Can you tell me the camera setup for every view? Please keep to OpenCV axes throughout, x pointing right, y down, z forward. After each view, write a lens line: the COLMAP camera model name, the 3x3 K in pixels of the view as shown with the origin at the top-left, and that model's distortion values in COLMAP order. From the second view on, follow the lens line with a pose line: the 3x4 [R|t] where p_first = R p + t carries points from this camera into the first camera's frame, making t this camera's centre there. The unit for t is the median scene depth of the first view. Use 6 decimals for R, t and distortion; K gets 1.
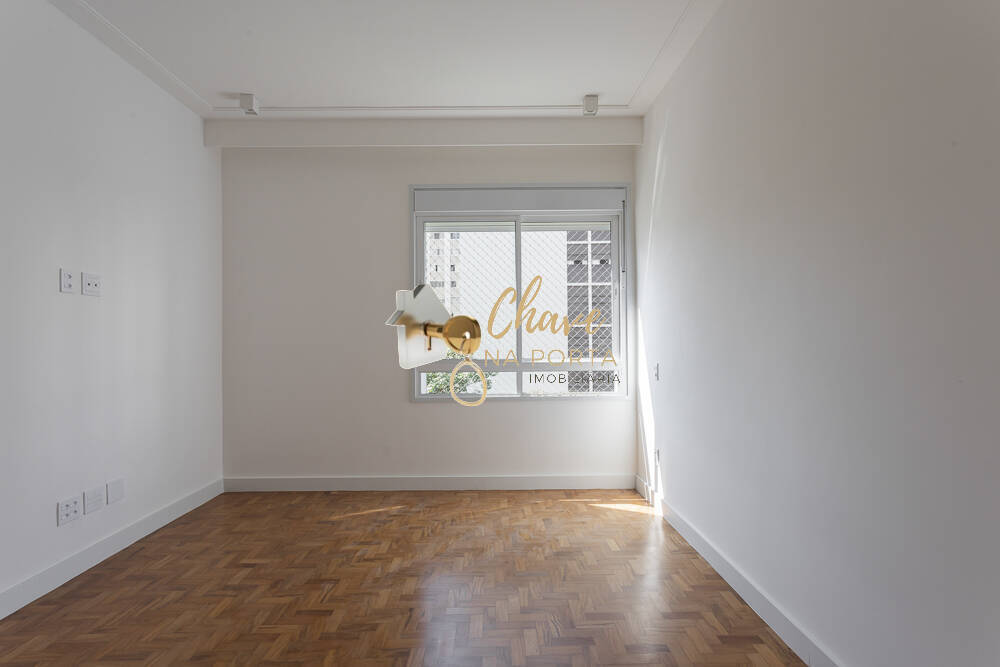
lens RADIAL K [[475.7, 0, 500.0], [0, 475.7, 333.5], [0, 0, 1]] dist [0.001403, 0.000692]
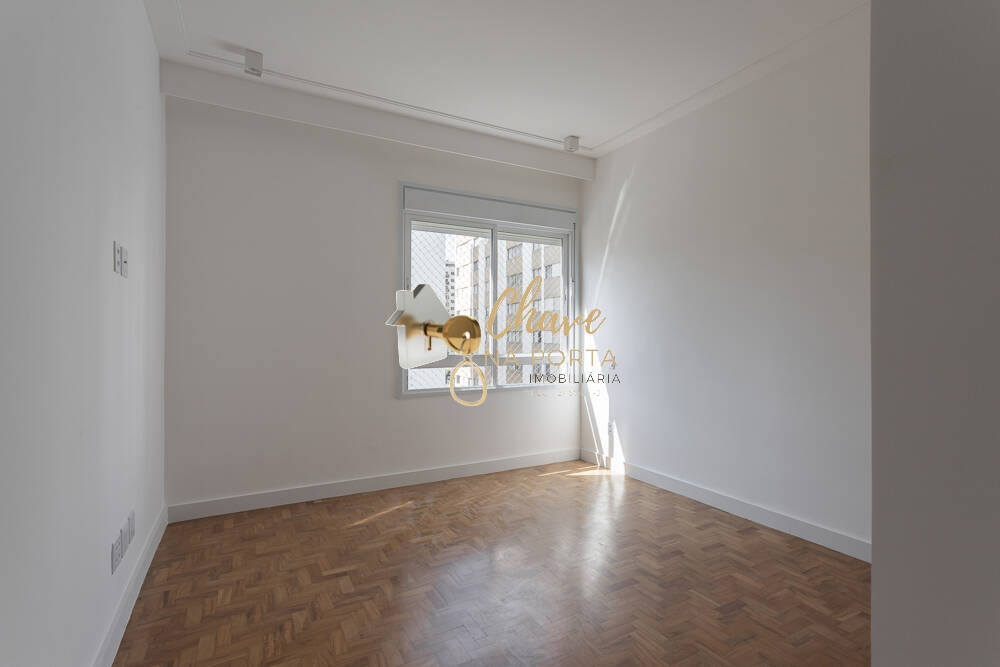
lens RADIAL K [[489.5, 0, 502.0], [0, 489.5, 330.9], [0, 0, 1]] dist [0.001638, 0.000238]
pose [[0.871740, 0.012959, 0.489797, -0.556463], [-0.012500, 0.999913, -0.004208, 0.003830], [-0.489809, -0.002454, 0.871826, -0.000411]]
